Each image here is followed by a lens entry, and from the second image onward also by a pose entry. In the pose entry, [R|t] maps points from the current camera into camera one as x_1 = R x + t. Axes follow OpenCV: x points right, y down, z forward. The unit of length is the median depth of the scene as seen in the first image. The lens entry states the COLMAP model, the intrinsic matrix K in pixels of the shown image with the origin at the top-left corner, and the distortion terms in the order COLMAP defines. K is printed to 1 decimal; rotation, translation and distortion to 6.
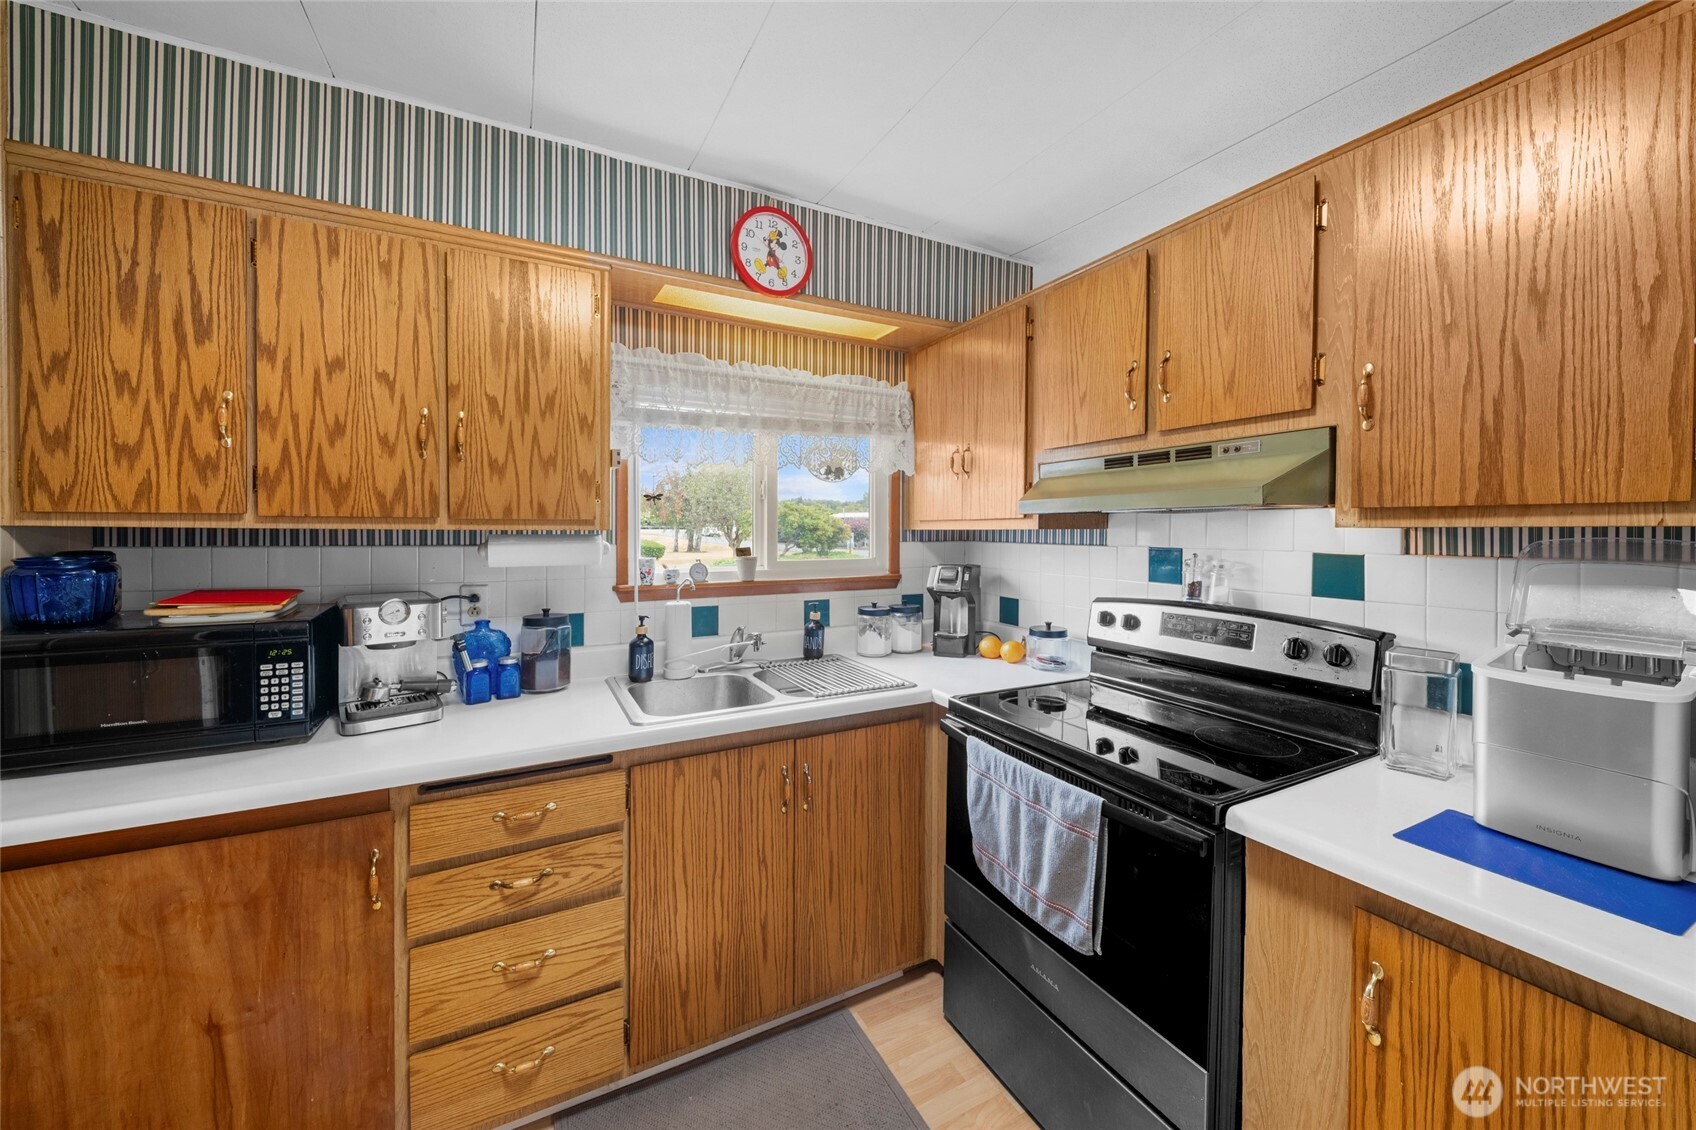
lens RADIAL K [[613.4, 0, 831.7], [0, 613.4, 533.0], [0, 0, 1]] dist [-0.000327, -0.003796]
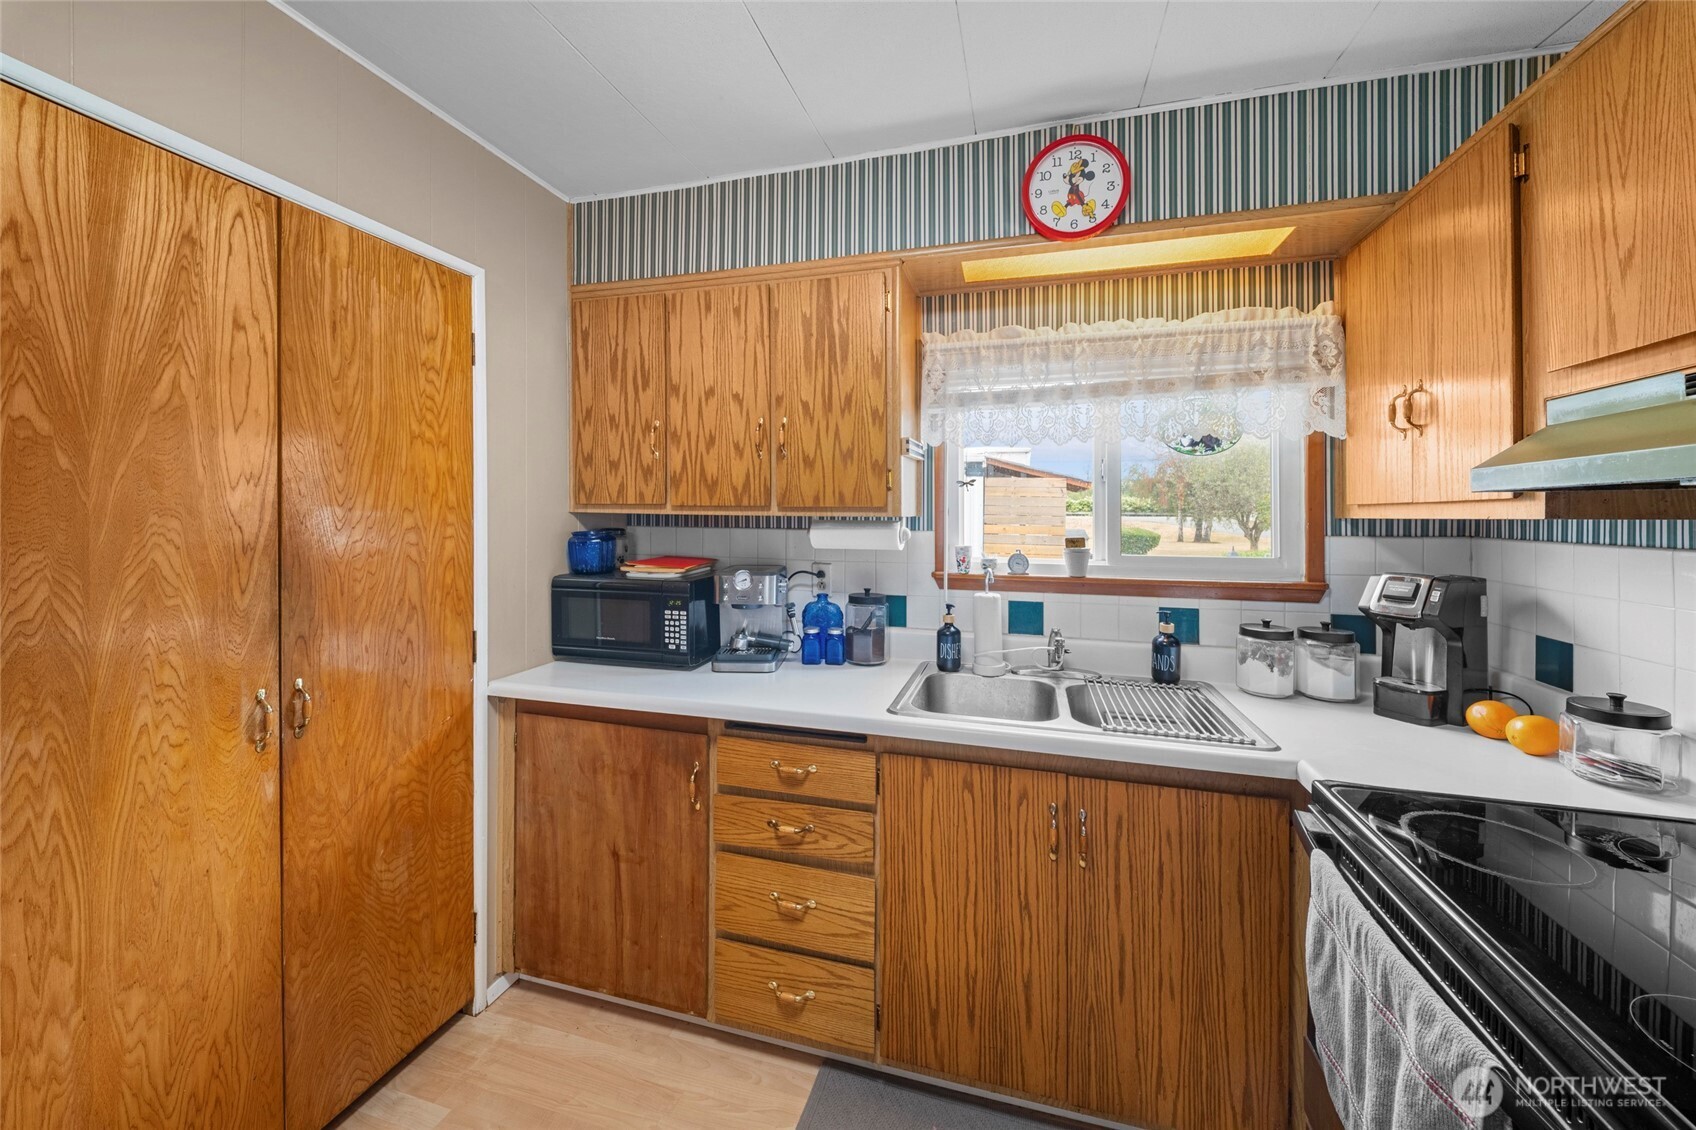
lens RADIAL K [[613.4, 0, 838.9], [0, 613.4, 510.3], [0, 0, 1]] dist [-0.000327, -0.003796]
pose [[0.729044, -0.002260, -0.684463, 0.280979], [-0.008401, 0.999890, -0.012250, -0.002167], [0.684415, 0.014681, 0.728945, 0.196117]]
